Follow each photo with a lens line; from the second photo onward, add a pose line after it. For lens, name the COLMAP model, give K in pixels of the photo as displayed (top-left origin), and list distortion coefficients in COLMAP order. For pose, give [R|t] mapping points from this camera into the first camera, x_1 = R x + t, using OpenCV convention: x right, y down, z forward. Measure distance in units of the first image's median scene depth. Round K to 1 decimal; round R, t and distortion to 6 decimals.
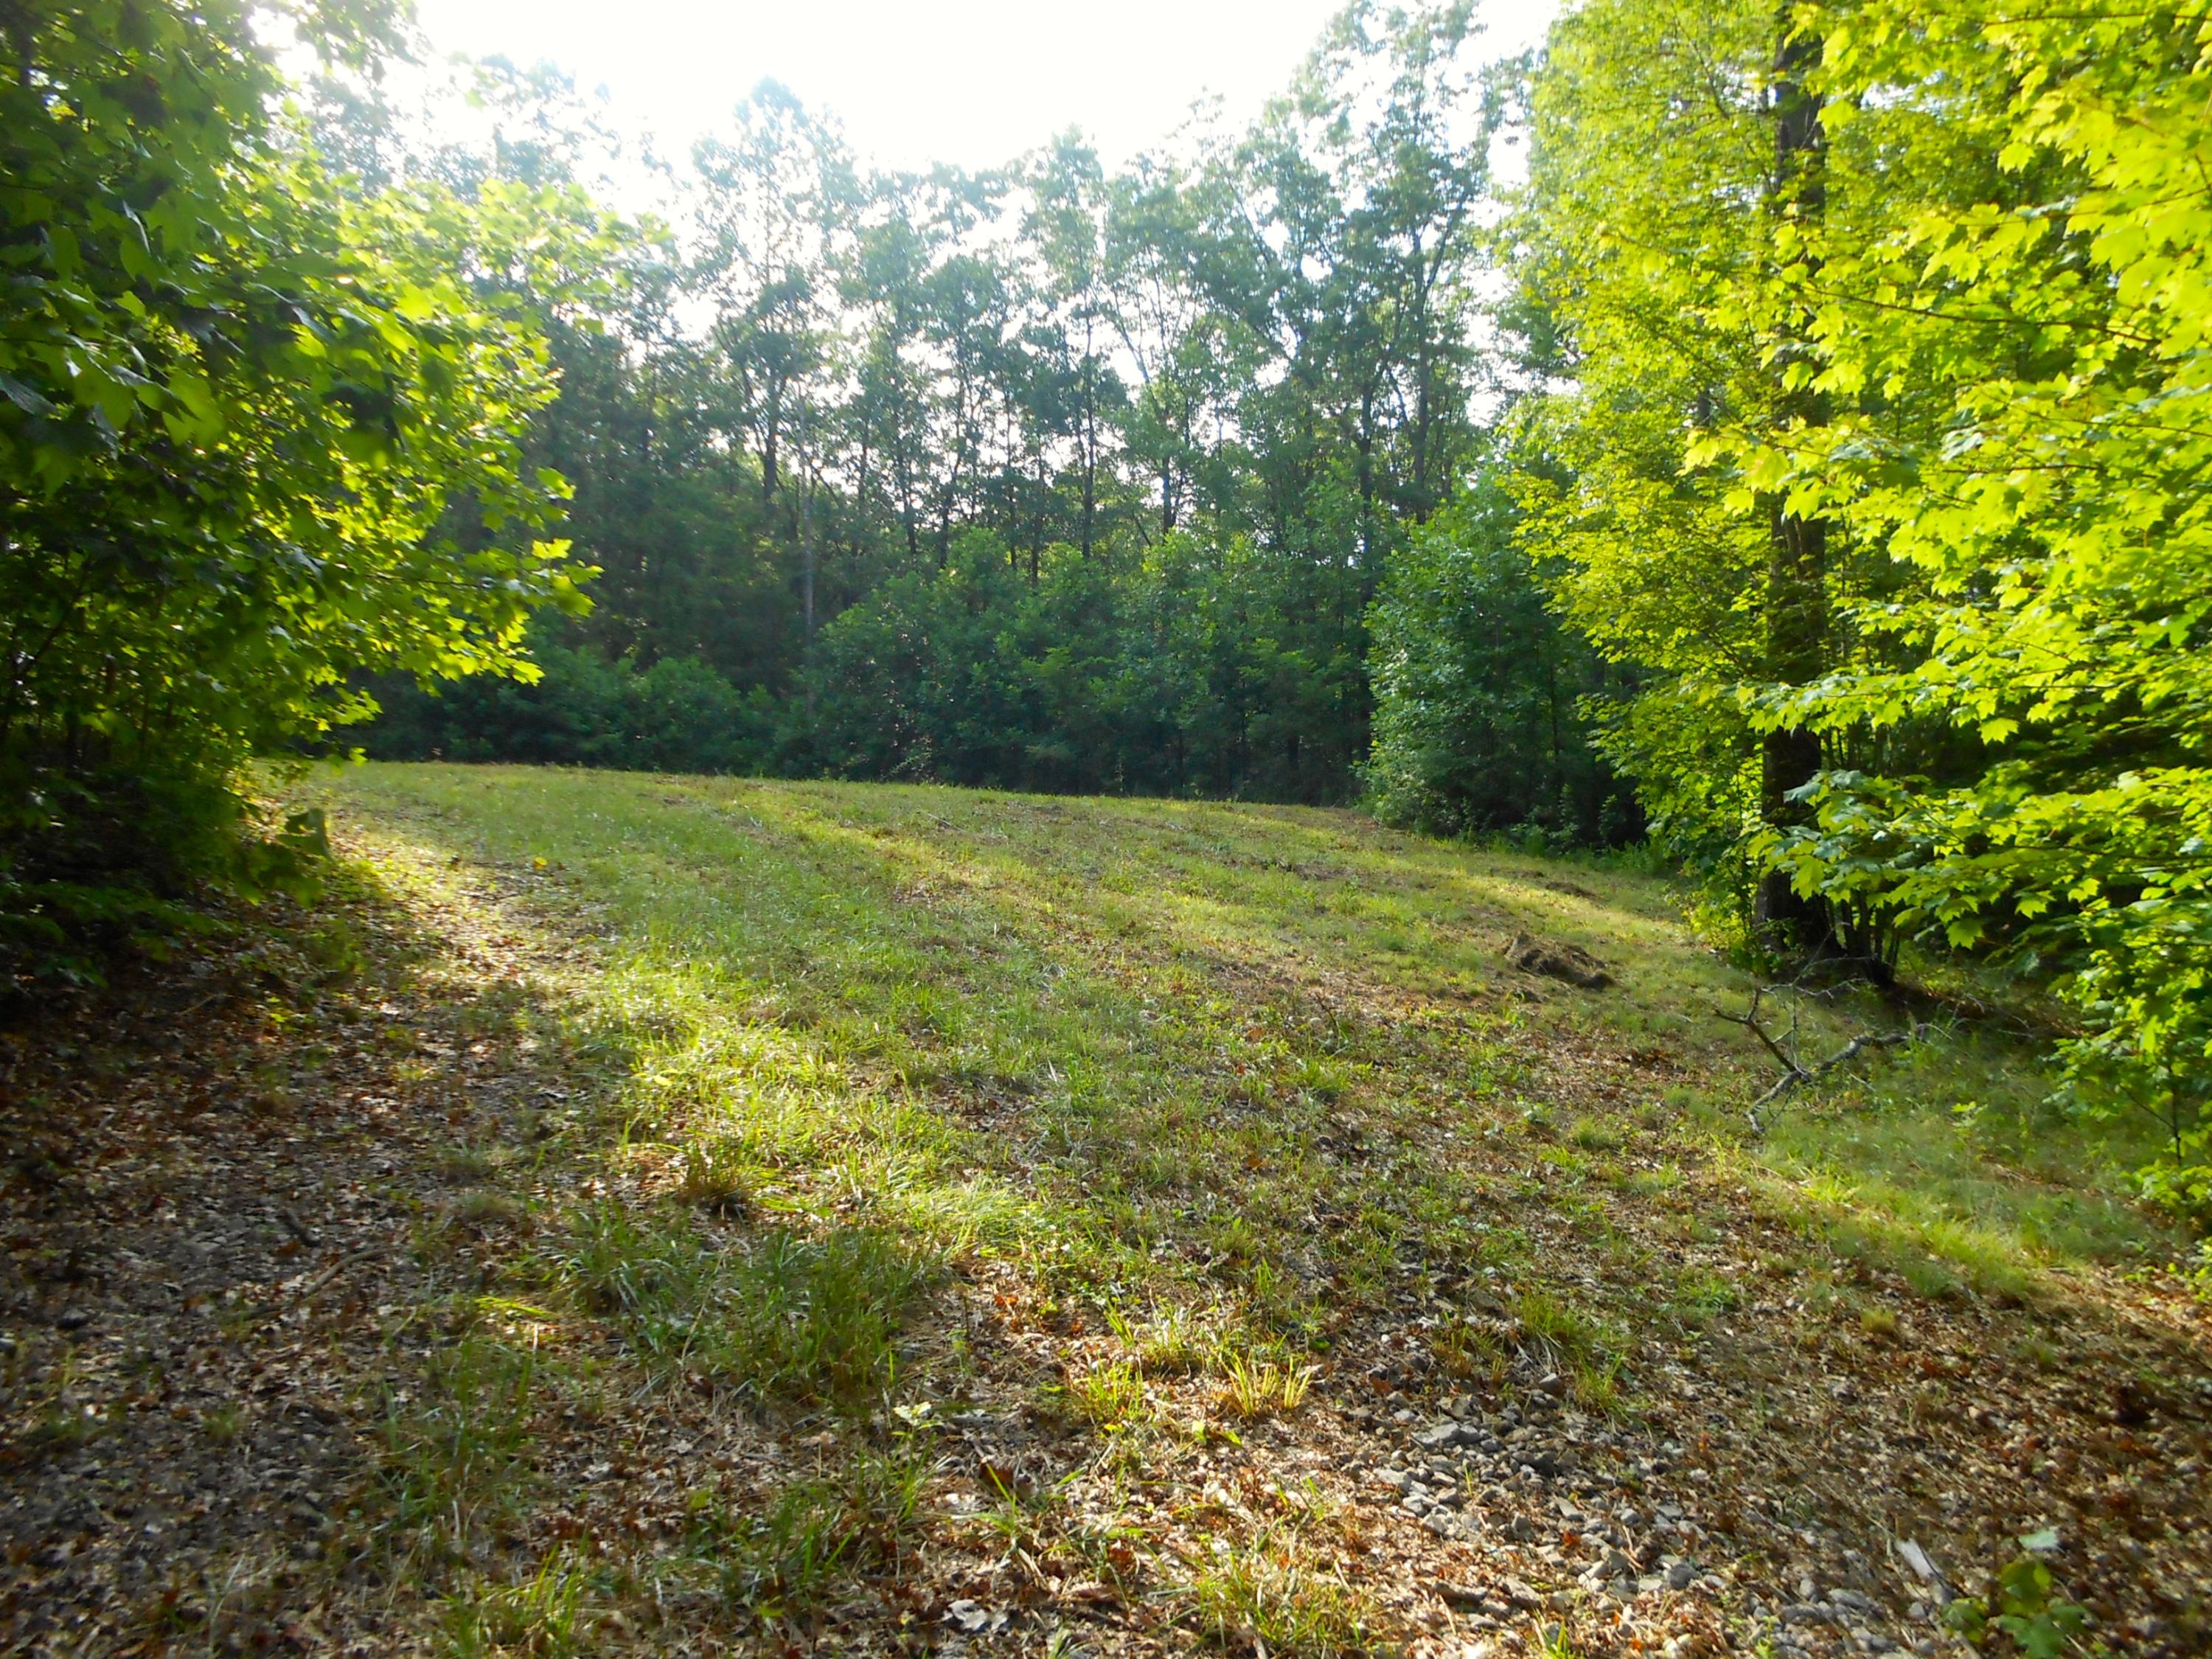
lens RADIAL K [[1621.3, 0, 1106.2], [0, 1621.3, 831.9], [0, 0, 1]] dist [-0.063945, 0.053472]
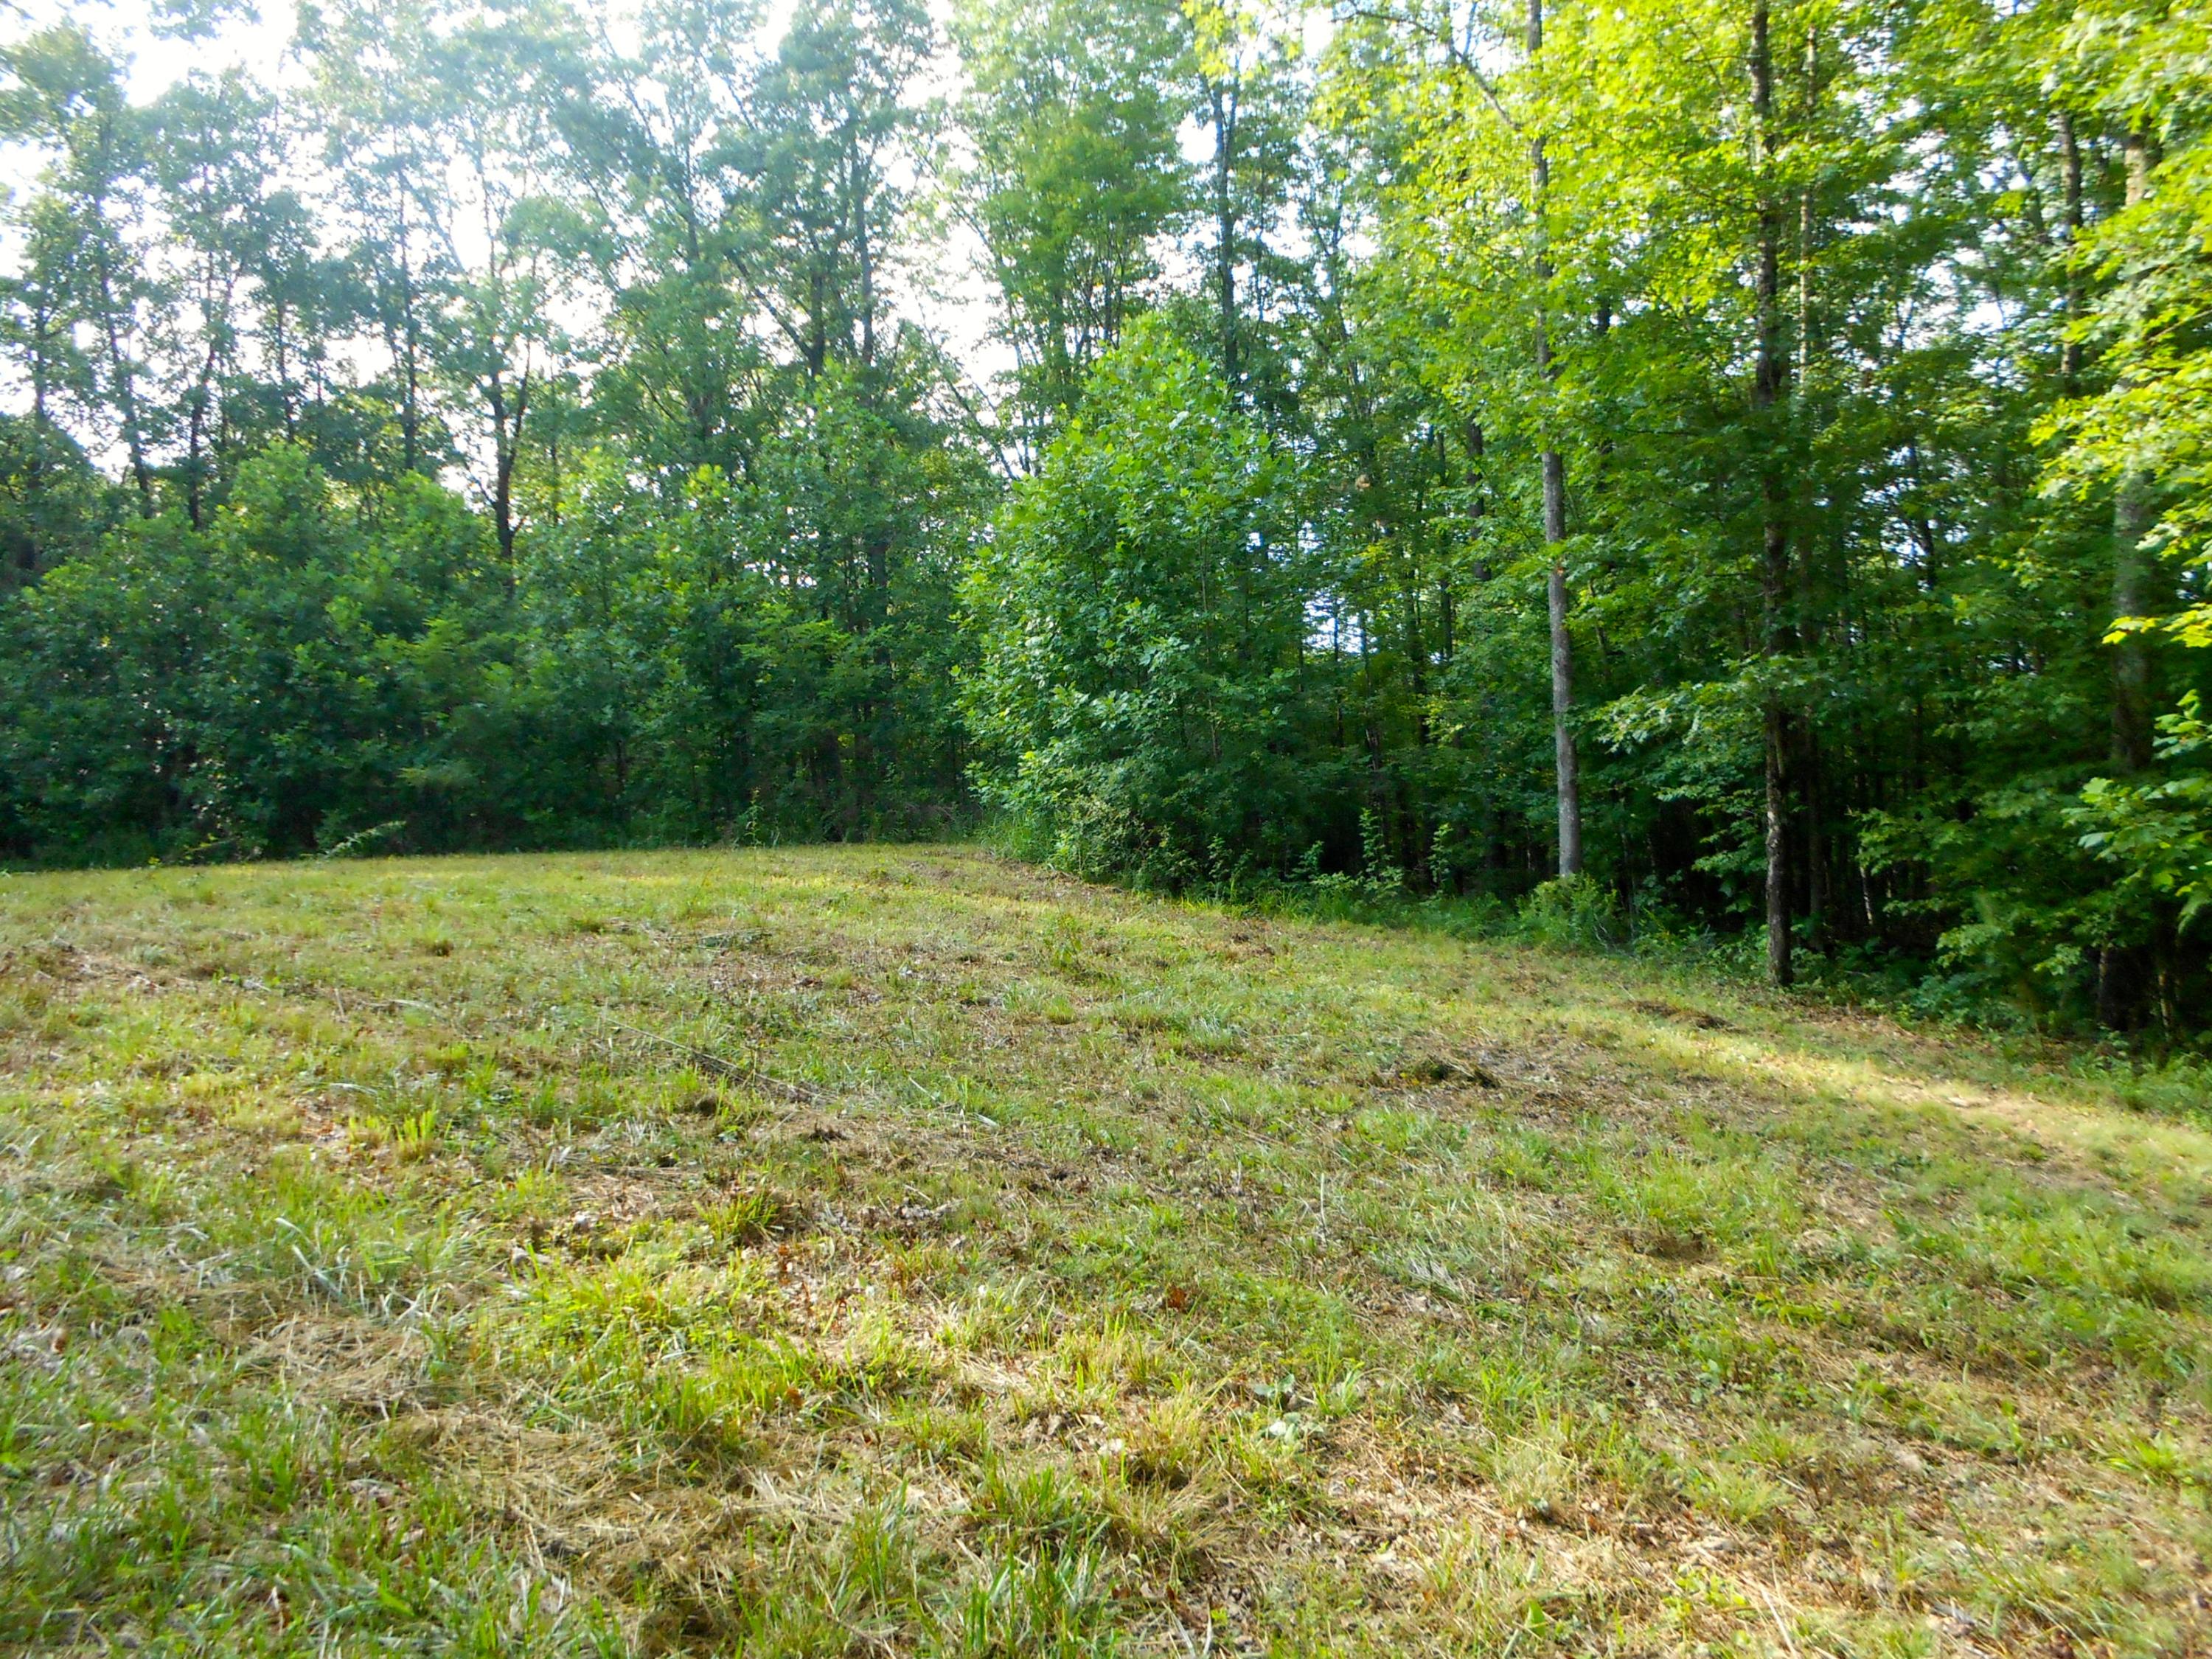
lens RADIAL K [[1621.3, 0, 1090.6], [0, 1621.3, 825.5], [0, 0, 1]] dist [-0.063945, 0.053472]
pose [[0.900911, -0.058491, 0.430043, -0.074843], [0.052634, 0.998288, 0.025515, -0.030092], [-0.430799, -0.000352, 0.902448, 0.269804]]
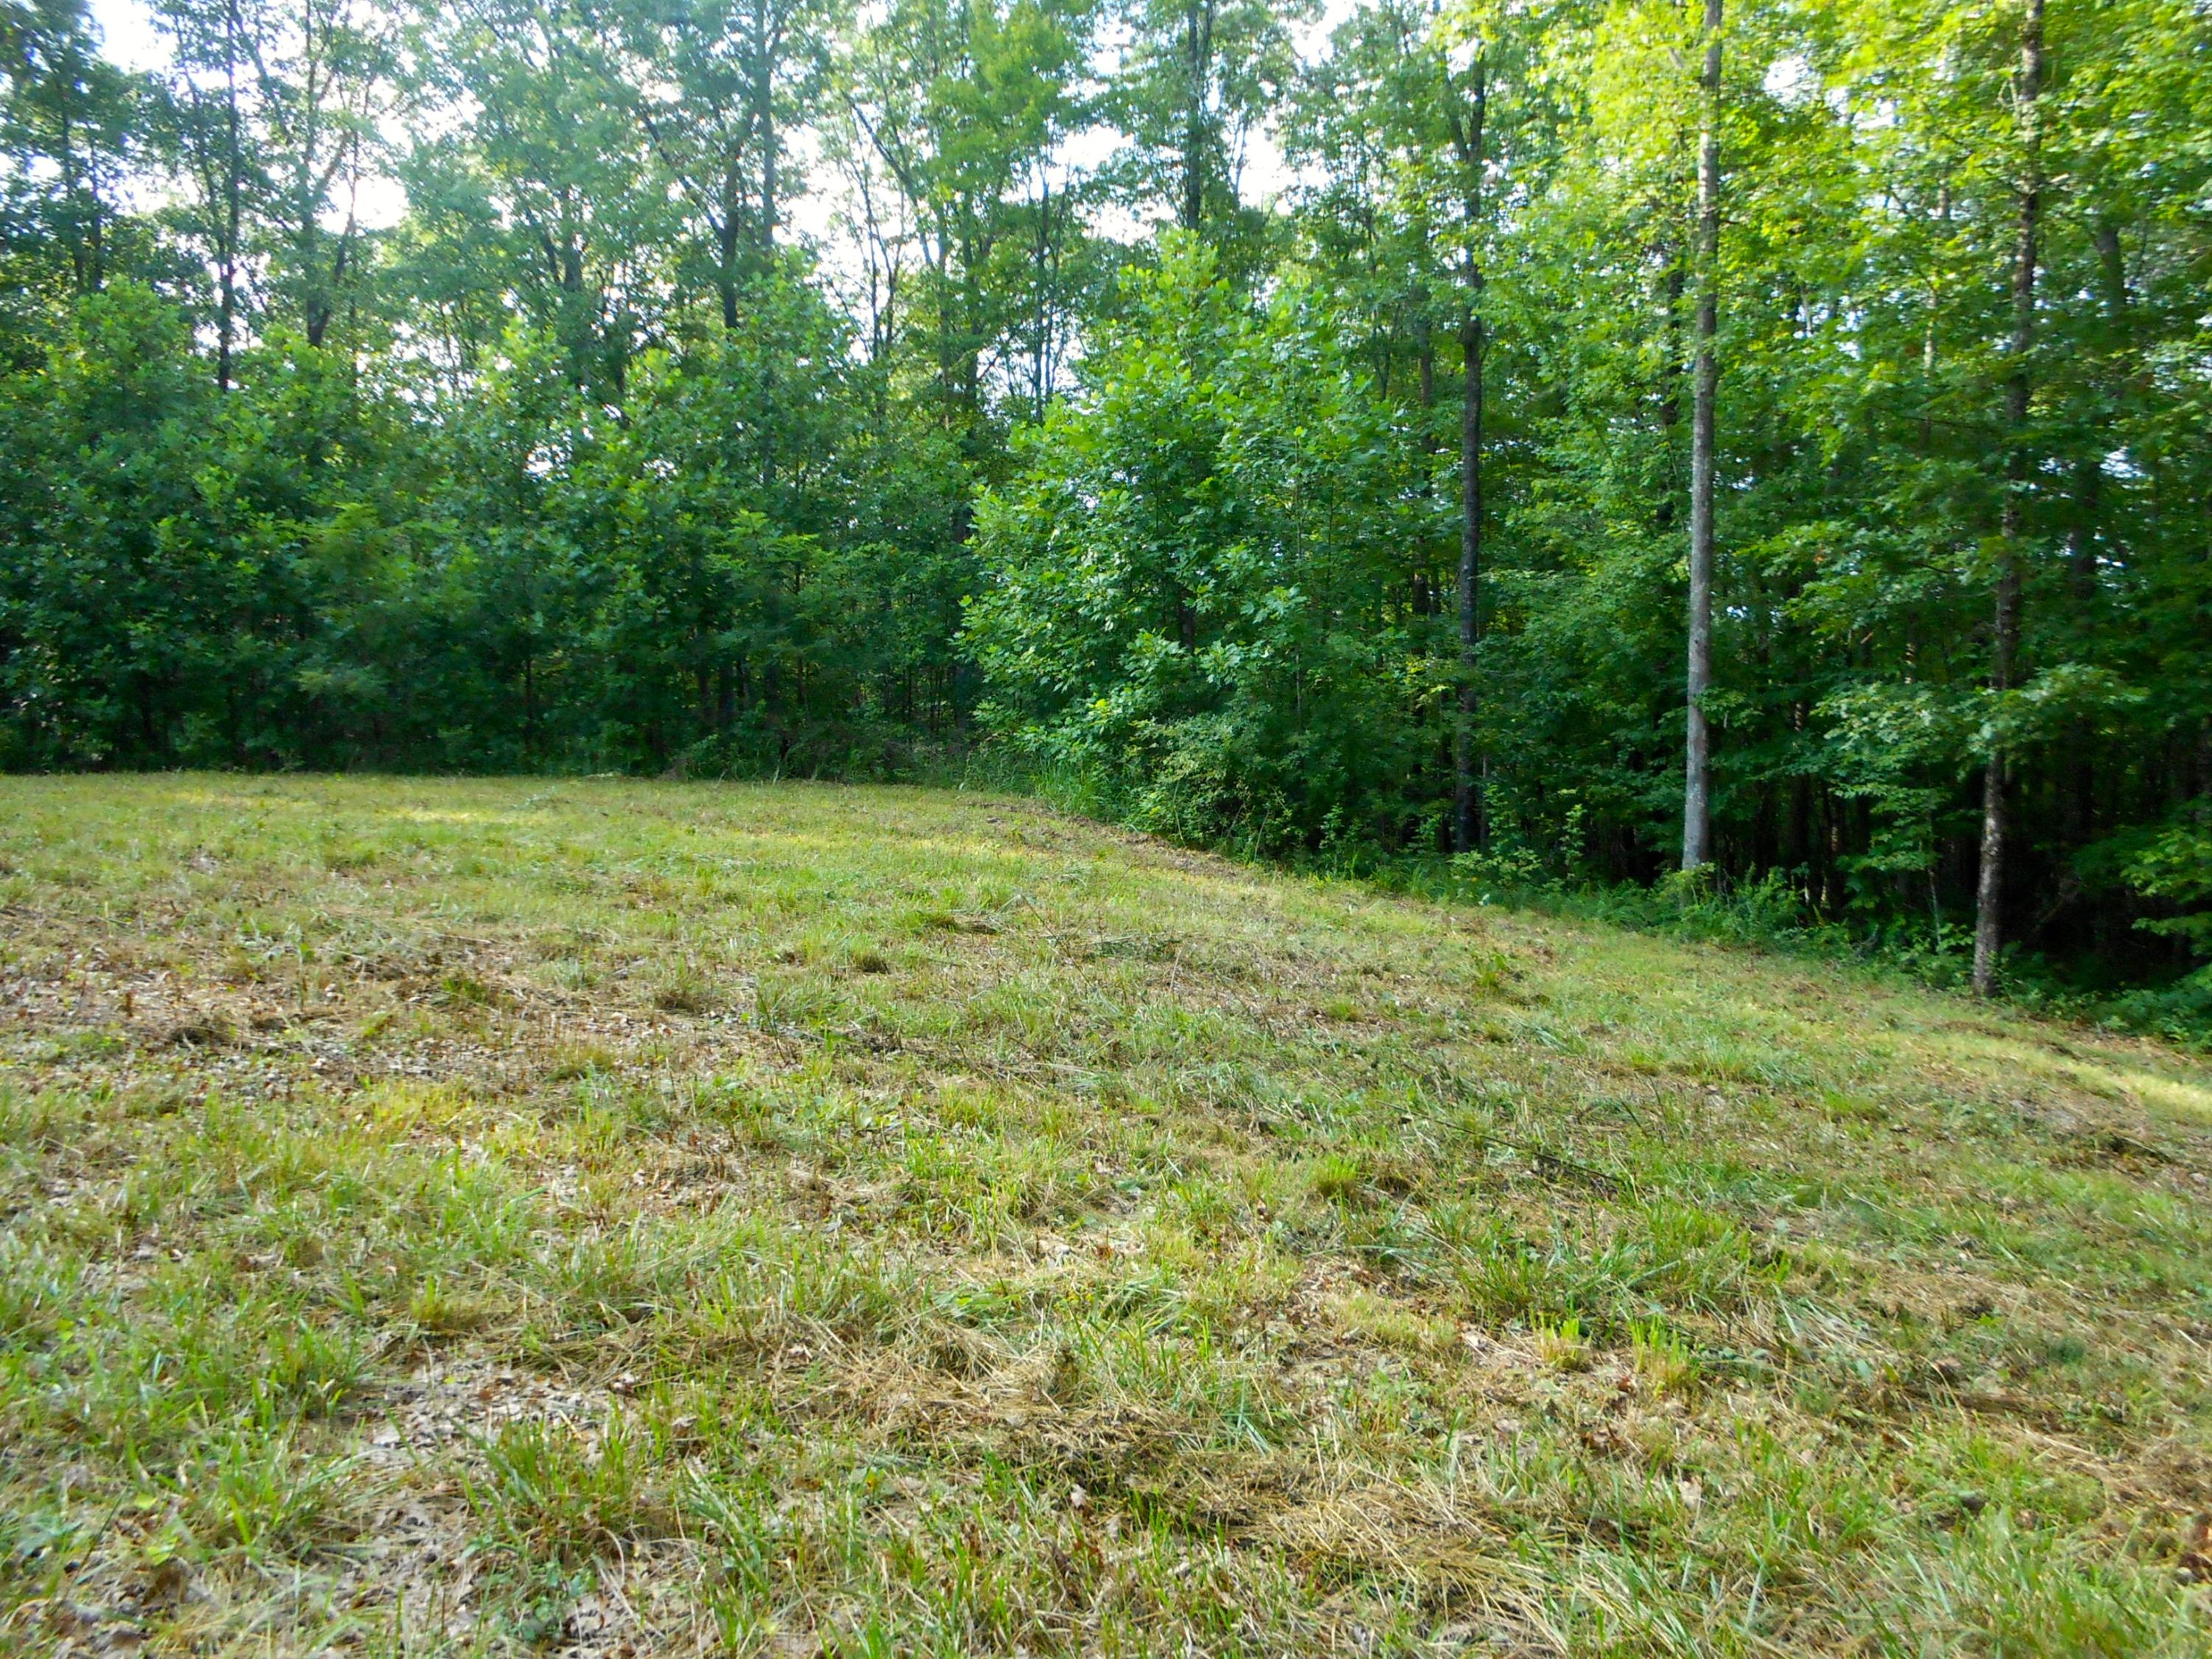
lens RADIAL K [[1621.3, 0, 1113.0], [0, 1621.3, 824.1], [0, 0, 1]] dist [-0.063945, 0.053472]
pose [[0.815014, -0.043395, 0.577815, -0.136421], [-0.000903, 0.997095, 0.076158, -0.040418], [-0.579441, -0.062592, 0.812607, 0.347758]]
